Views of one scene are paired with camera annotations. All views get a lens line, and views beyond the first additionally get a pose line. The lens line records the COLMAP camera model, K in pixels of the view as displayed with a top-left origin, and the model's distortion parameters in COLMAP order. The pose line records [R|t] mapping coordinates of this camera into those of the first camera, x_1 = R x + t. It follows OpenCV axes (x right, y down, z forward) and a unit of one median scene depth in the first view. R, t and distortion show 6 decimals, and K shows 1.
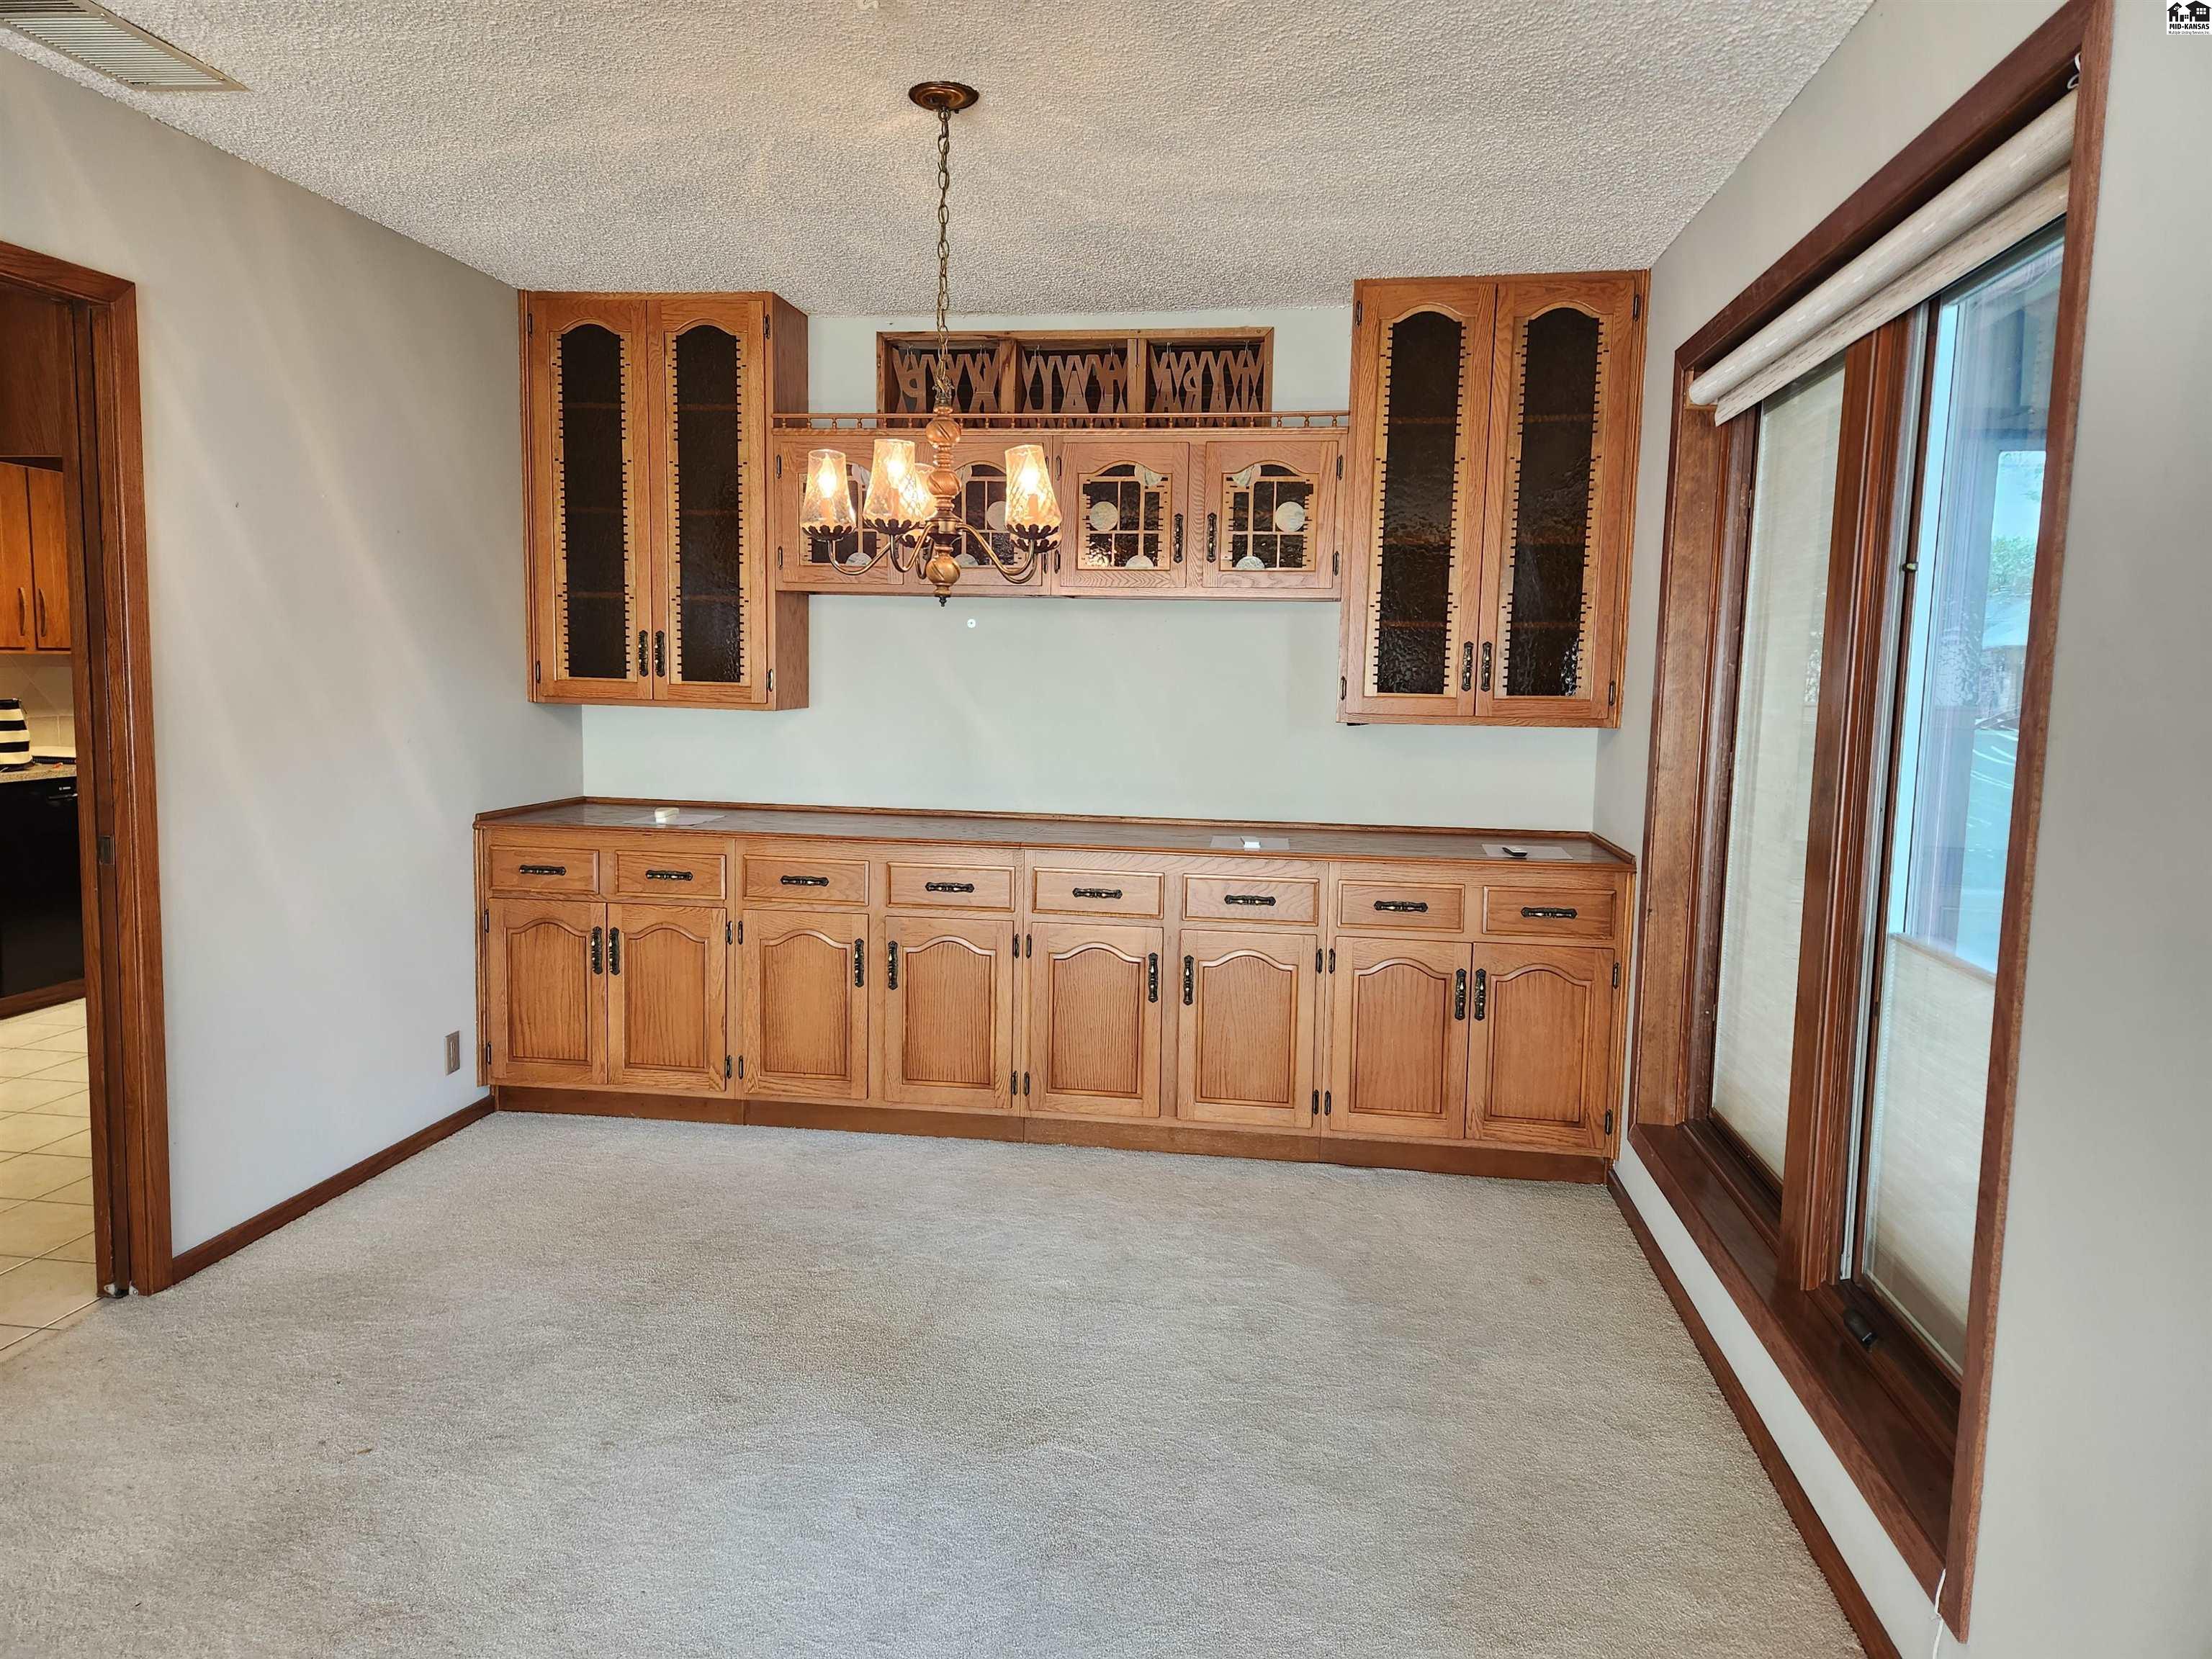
lens RADIAL K [[1482.7, 0, 1101.4], [0, 1482.7, 839.5], [0, 0, 1]] dist [0.055205, -0.049223]
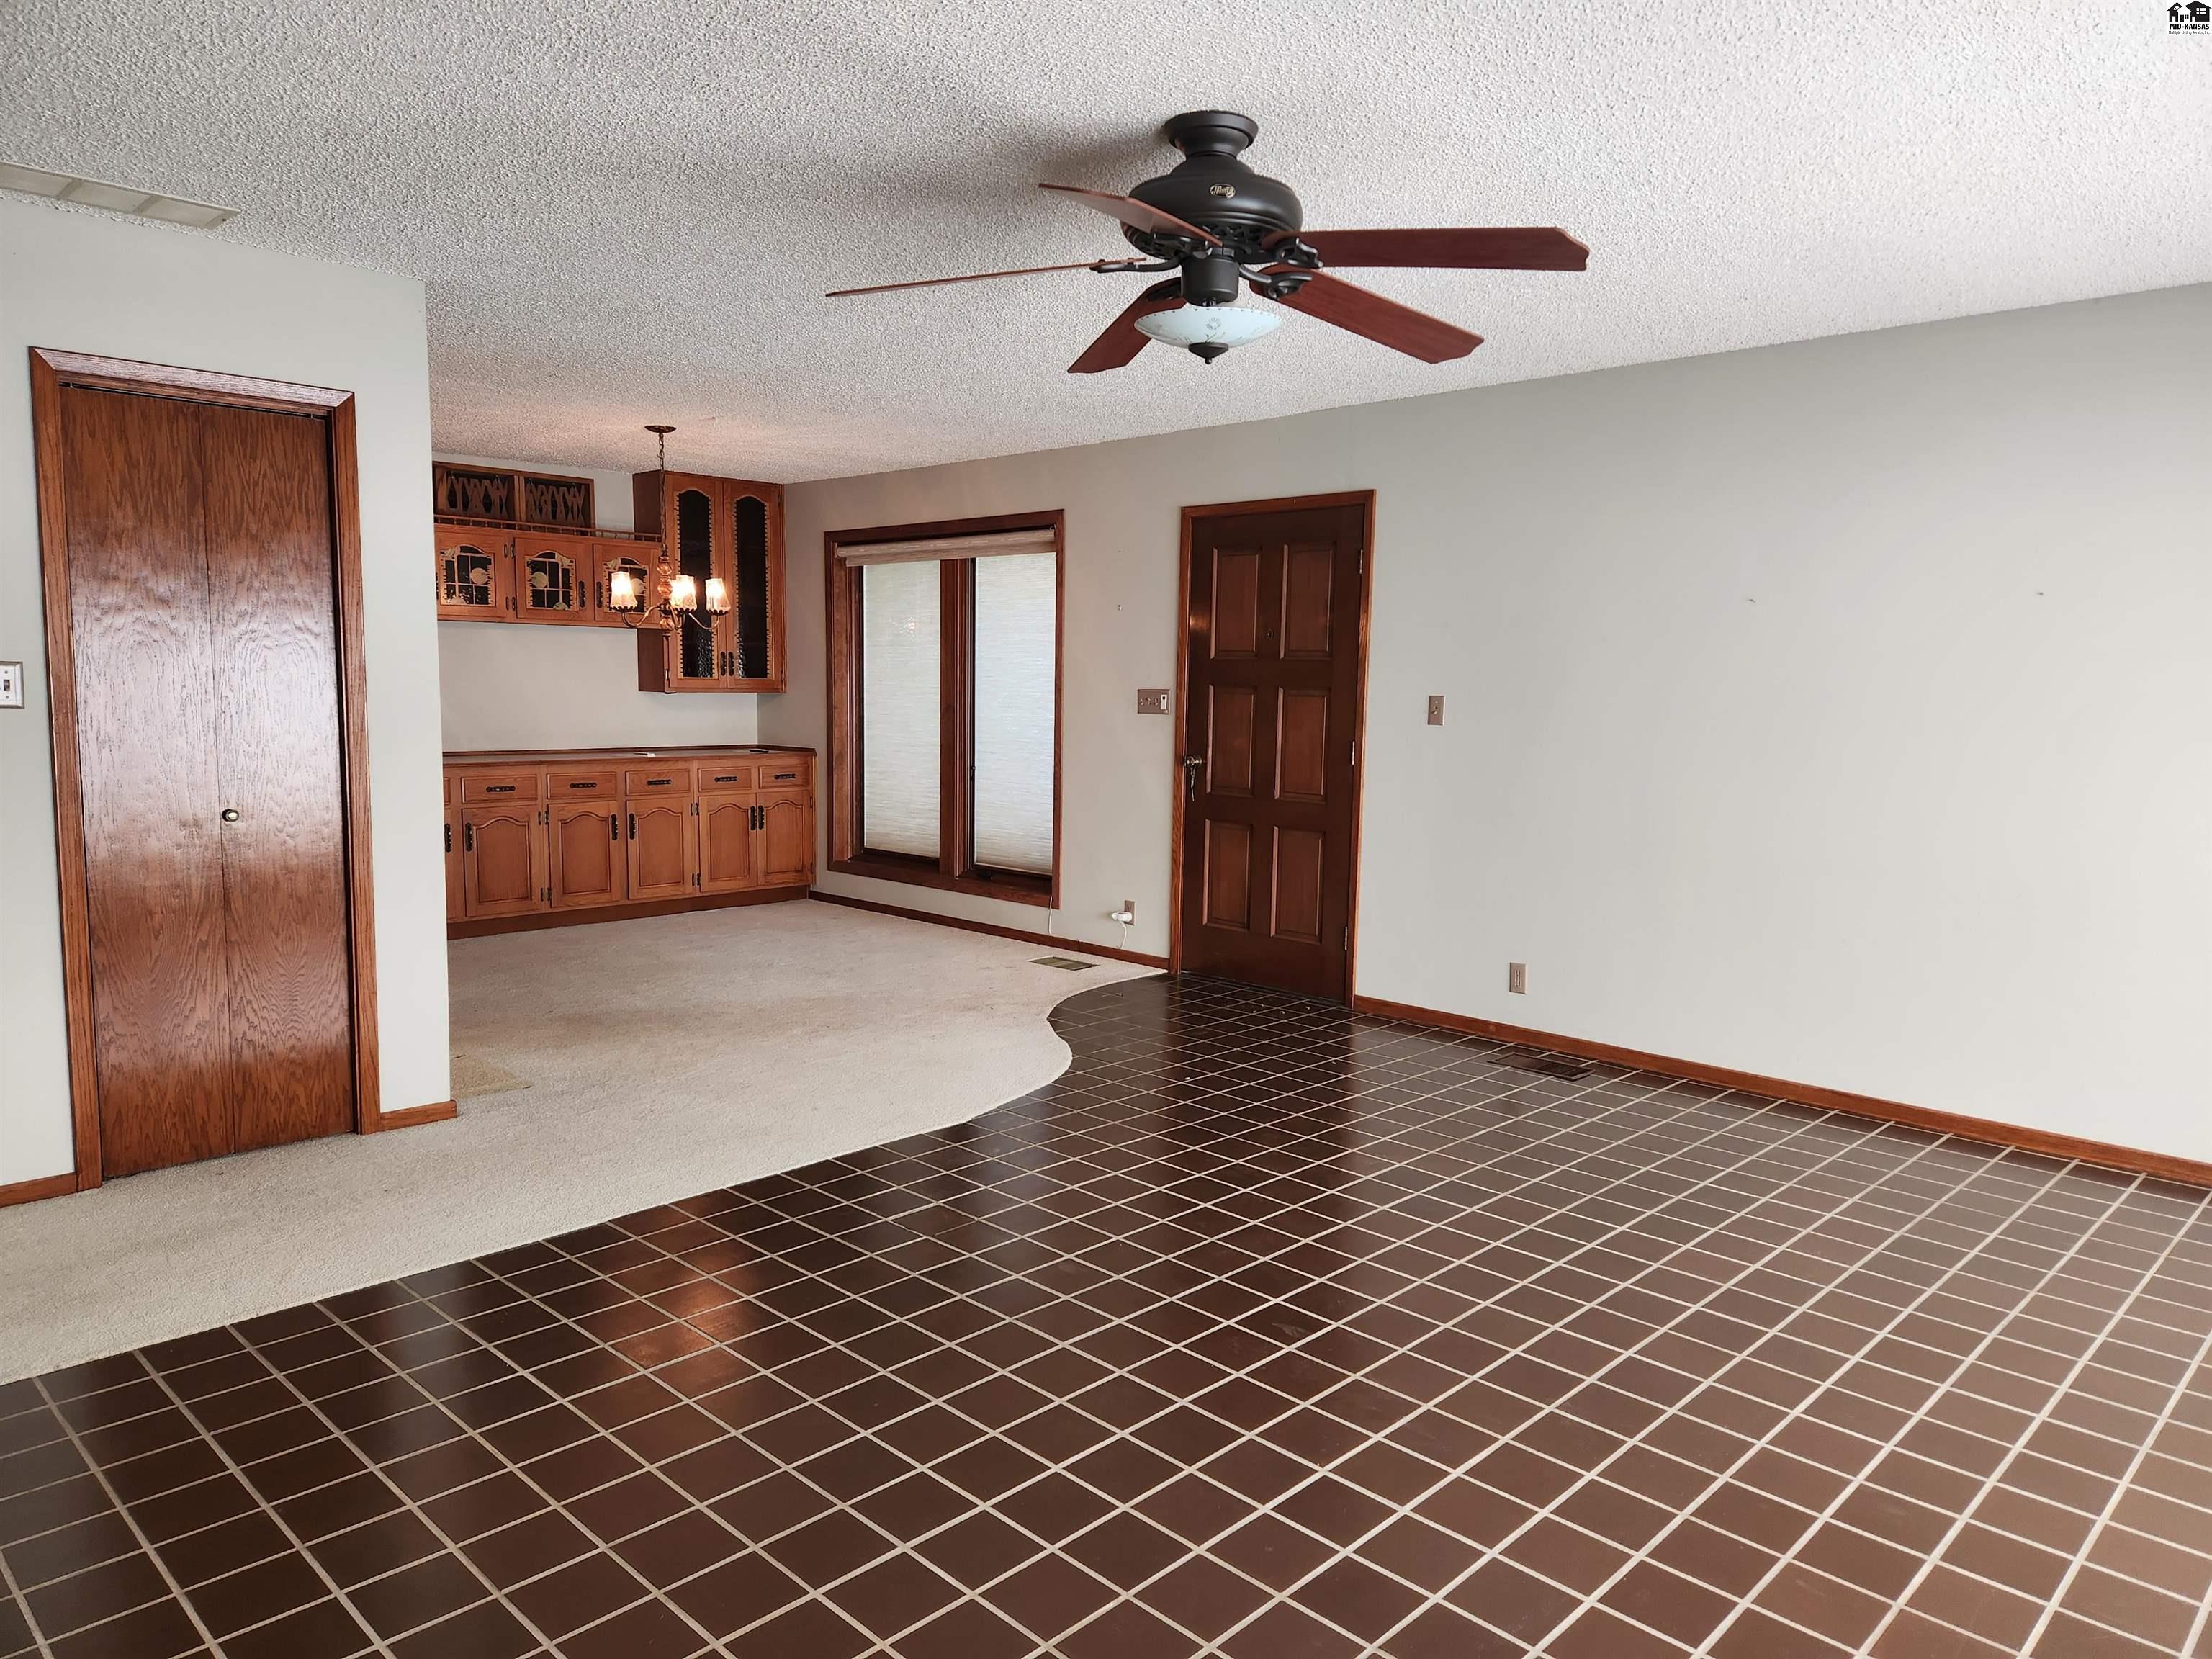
lens RADIAL K [[1482.7, 0, 1107.5], [0, 1482.7, 840.4], [0, 0, 1]] dist [0.055205, -0.049223]
pose [[0.590672, -0.099985, 0.800693, -1.132483], [0.086943, 0.994403, 0.060036, 0.050616], [-0.802214, 0.034153, 0.596059, -0.657747]]
